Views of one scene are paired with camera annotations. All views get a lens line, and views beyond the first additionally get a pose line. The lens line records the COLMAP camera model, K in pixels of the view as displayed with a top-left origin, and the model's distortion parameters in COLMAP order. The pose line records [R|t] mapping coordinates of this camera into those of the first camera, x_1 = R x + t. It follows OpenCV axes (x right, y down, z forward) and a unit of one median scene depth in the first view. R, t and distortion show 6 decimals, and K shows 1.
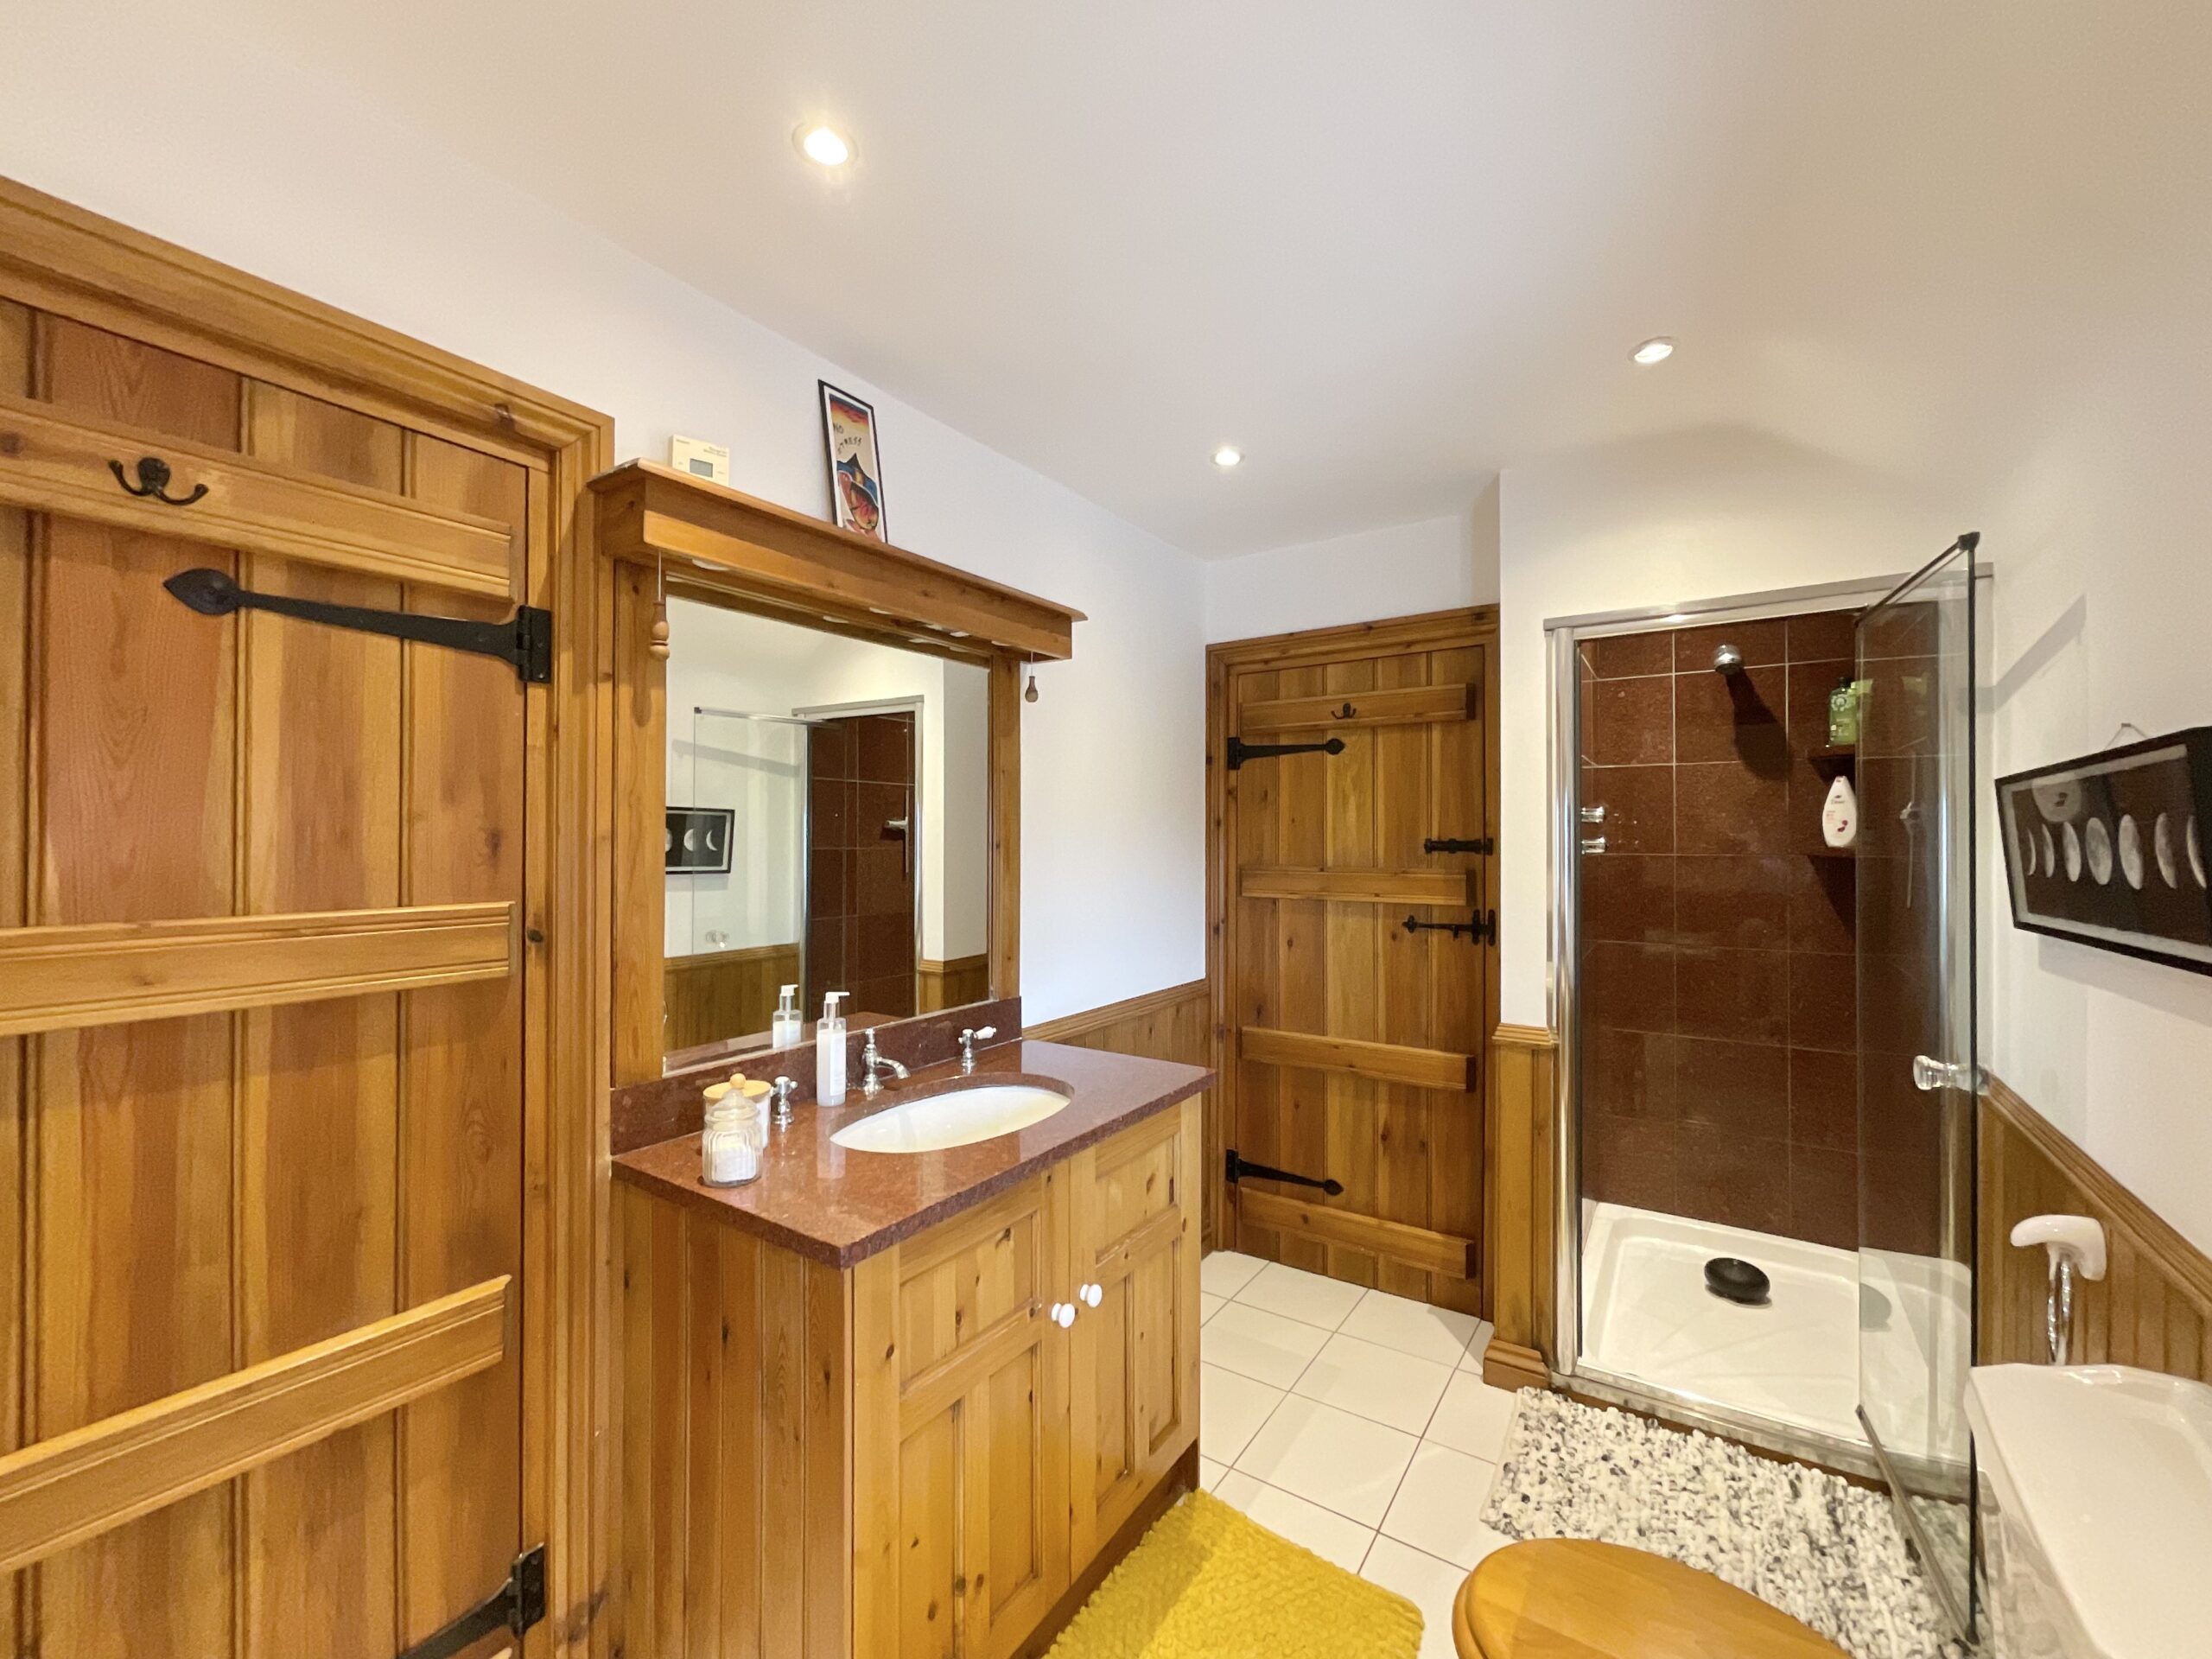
lens RADIAL K [[898.2, 0, 1105.6], [0, 898.2, 835.0], [0, 0, 1]] dist [-0.002439, 0.000422]
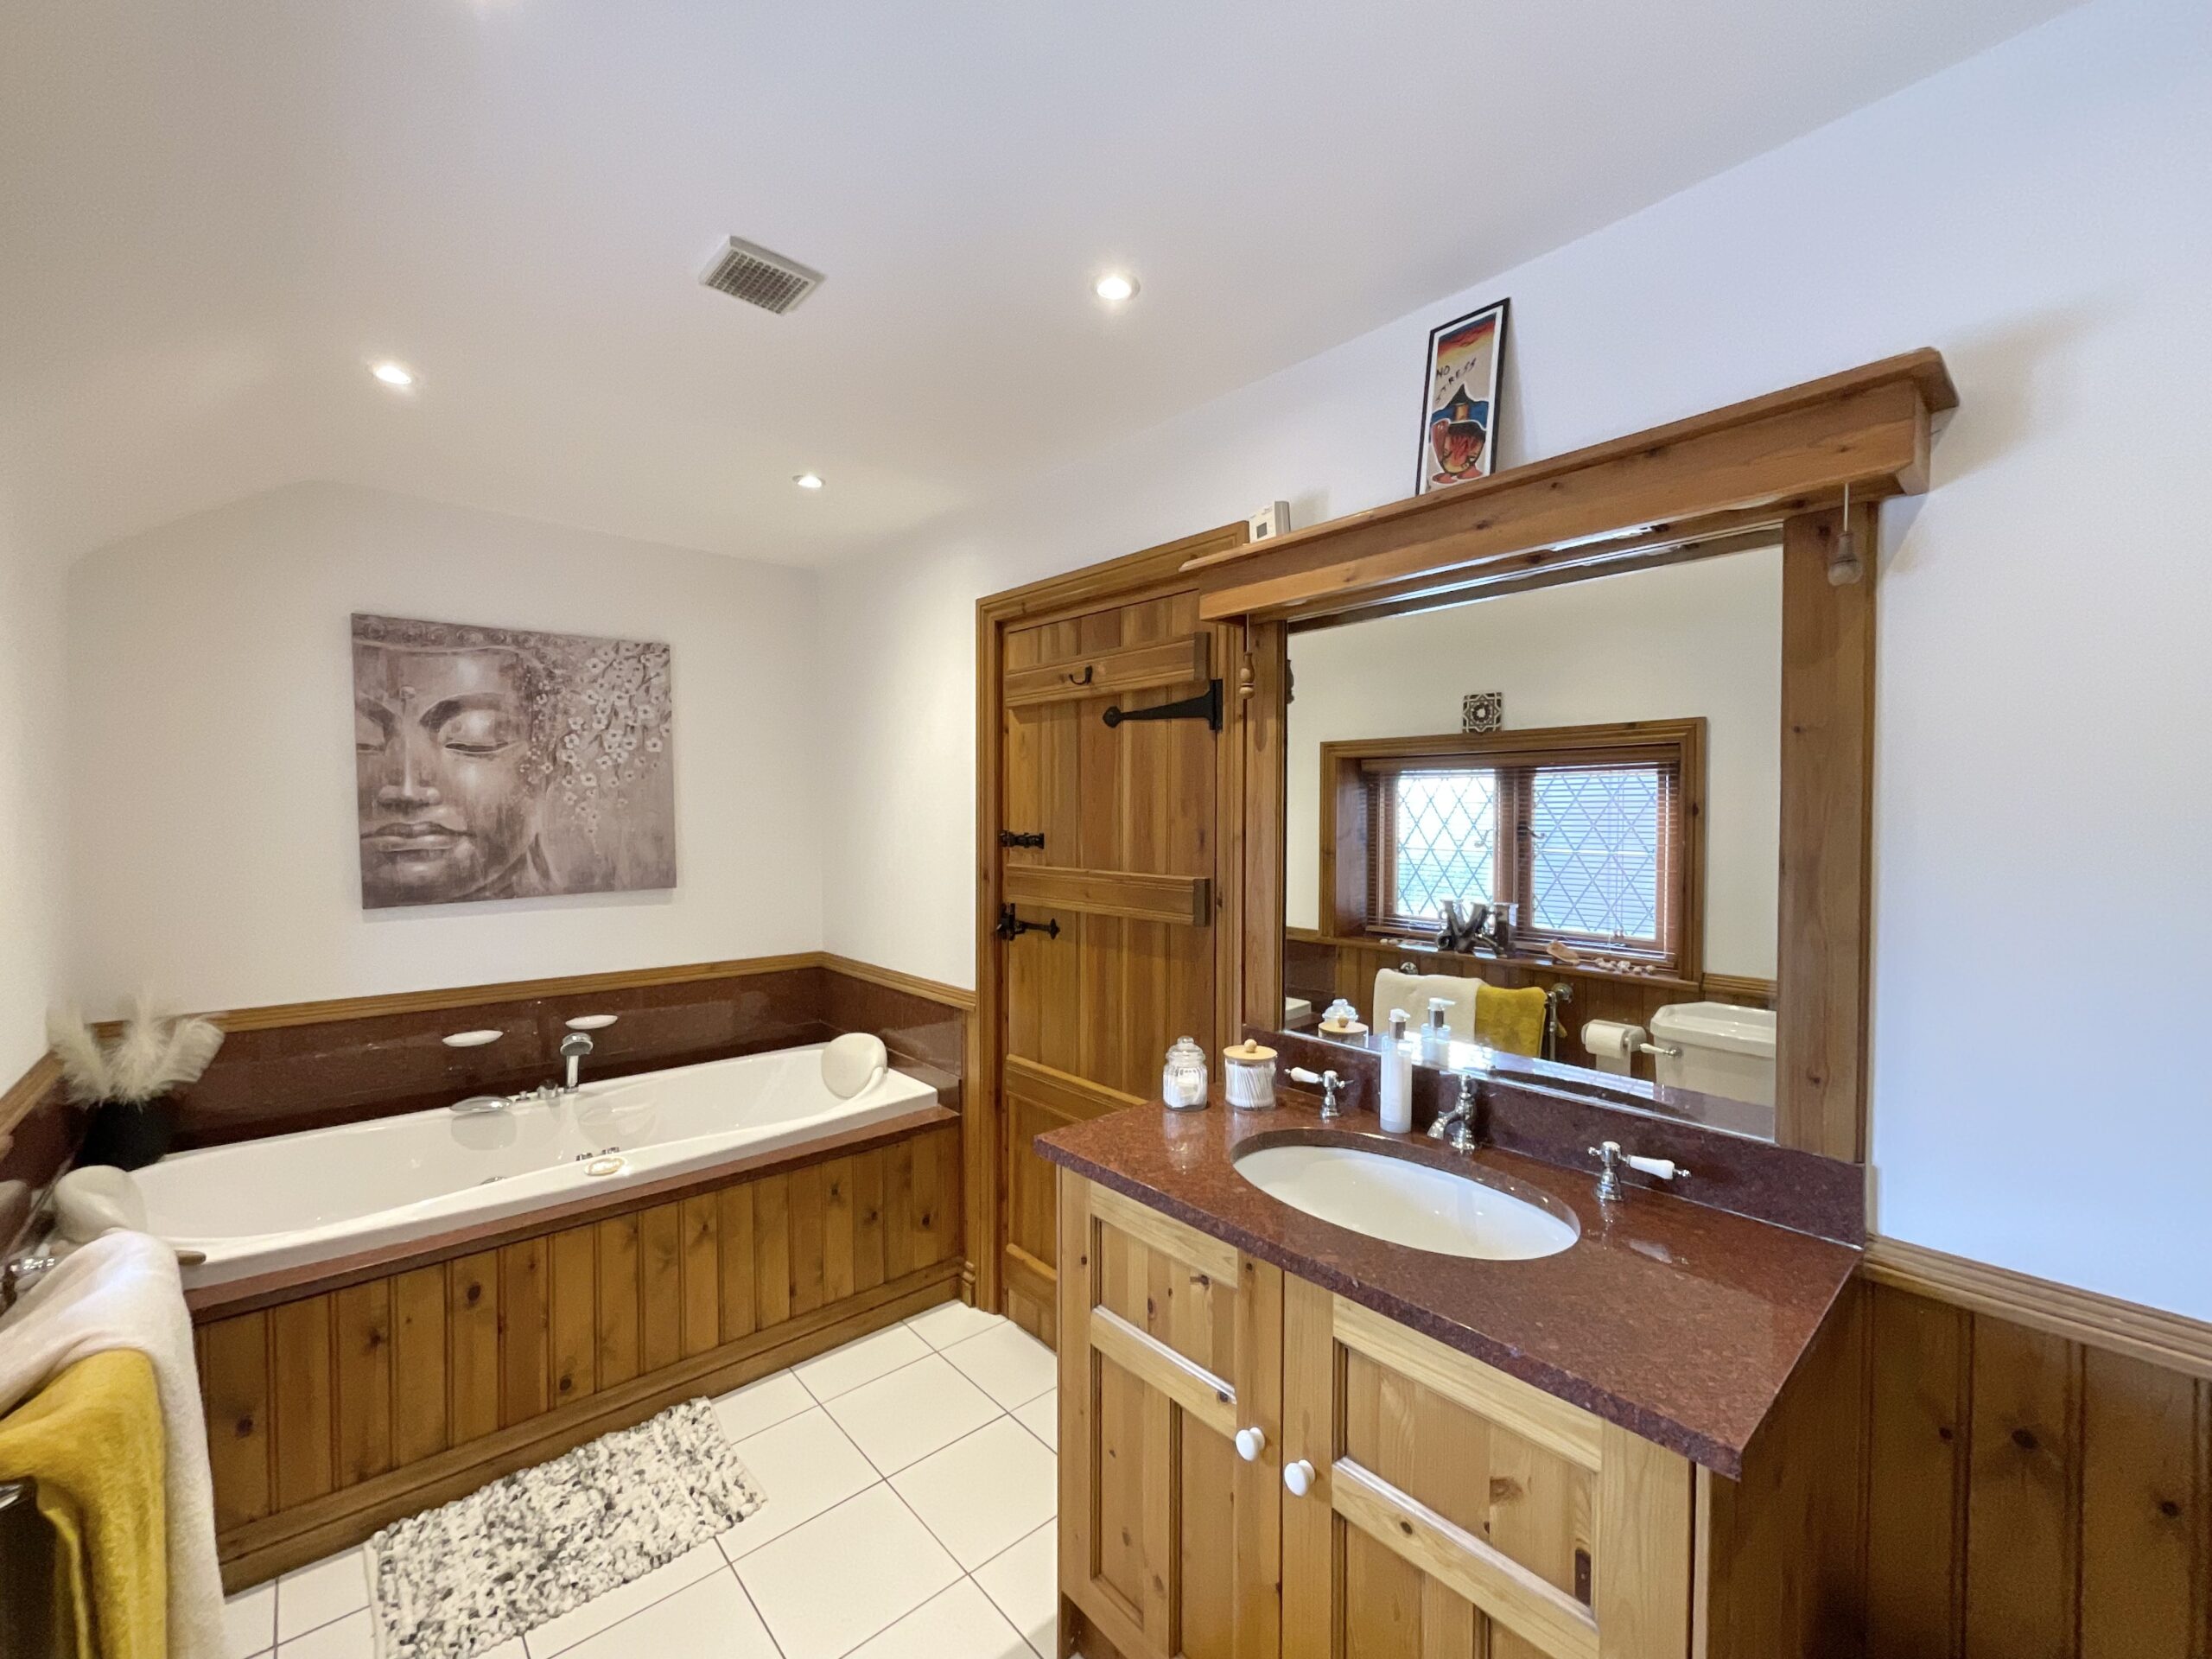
lens RADIAL K [[898.2, 0, 1104.4], [0, 898.2, 825.7], [0, 0, 1]] dist [-0.002439, 0.000422]
pose [[-0.252052, 0.015180, -0.967595, 0.843427], [0.002209, 0.999883, 0.015111, -0.036017], [0.967711, 0.001672, -0.252056, 1.202205]]
